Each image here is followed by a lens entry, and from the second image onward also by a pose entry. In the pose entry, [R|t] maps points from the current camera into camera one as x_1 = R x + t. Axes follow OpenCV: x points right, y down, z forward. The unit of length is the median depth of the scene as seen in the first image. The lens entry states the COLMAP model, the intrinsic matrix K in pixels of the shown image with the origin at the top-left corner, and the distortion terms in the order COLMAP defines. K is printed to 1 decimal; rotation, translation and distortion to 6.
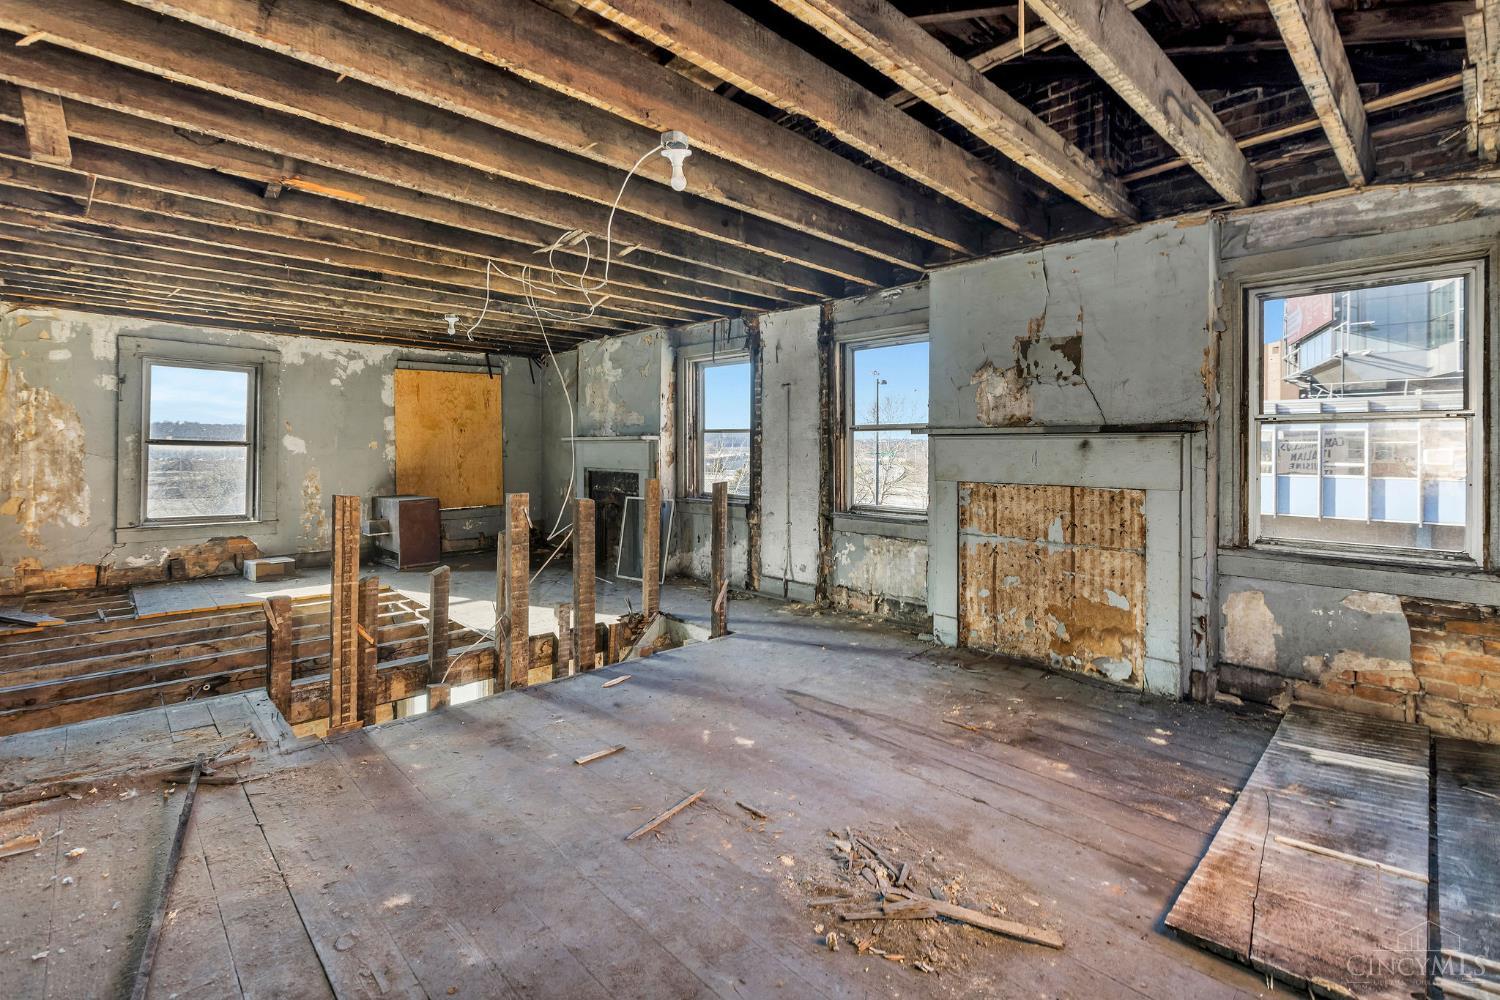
lens RADIAL K [[687.1, 0, 751.0], [0, 687.1, 451.7], [0, 0, 1]] dist [-0.000109, -0.000062]
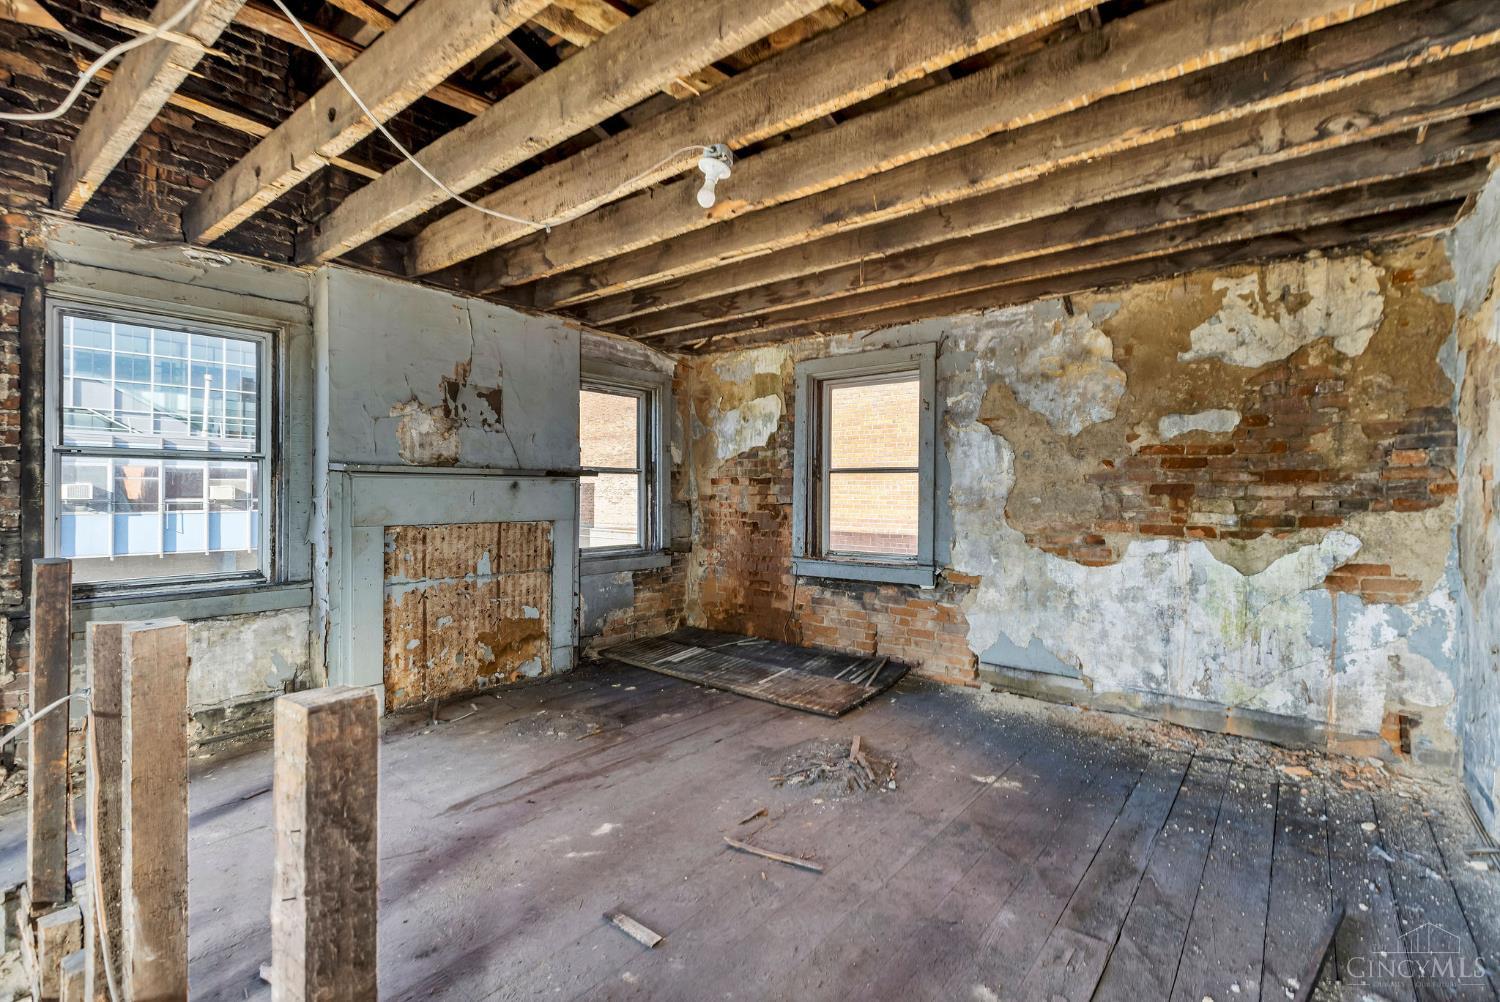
lens RADIAL K [[688.7, 0, 751.2], [0, 688.7, 494.1], [0, 0, 1]] dist [0.001142, 0.000021]
pose [[-0.129510, -0.009806, 0.991530, -0.702389], [-0.002955, 0.999950, 0.009503, -0.007859], [-0.991574, -0.001700, -0.129532, 0.731795]]
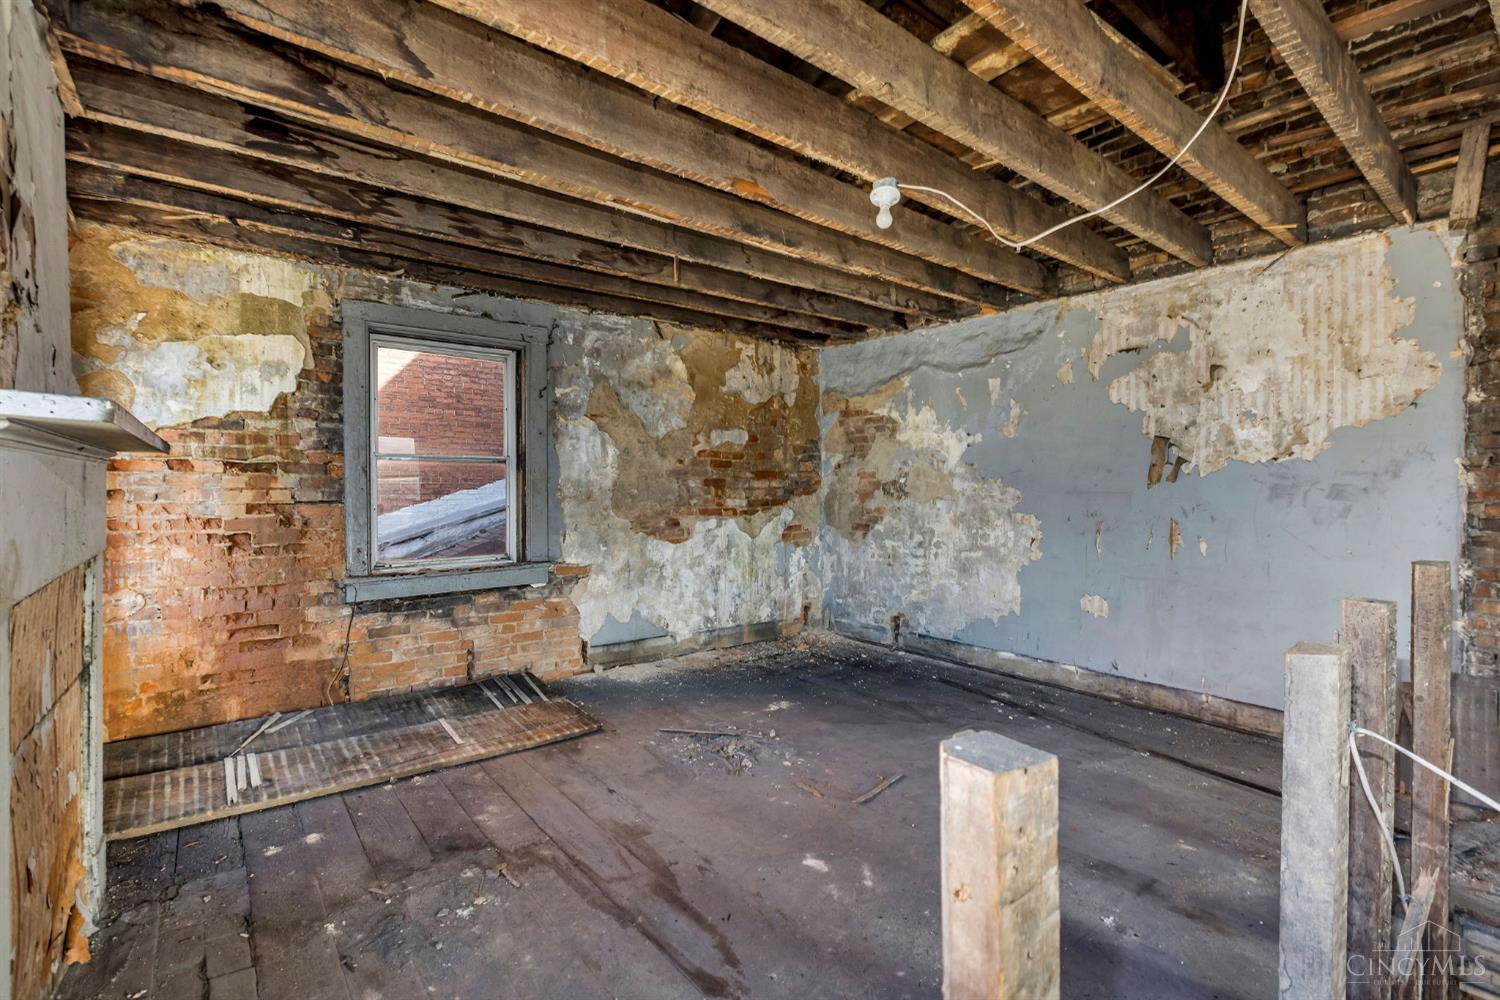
lens RADIAL K [[699.0, 0, 782.3], [0, 699.0, 496.5], [0, 0, 1]] dist [0.002942, 0.001031]
pose [[-0.998154, -0.010673, 0.059782, -0.011911], [-0.009531, 0.999767, 0.019355, -0.007524], [-0.059975, 0.018750, -0.998024, 1.406429]]
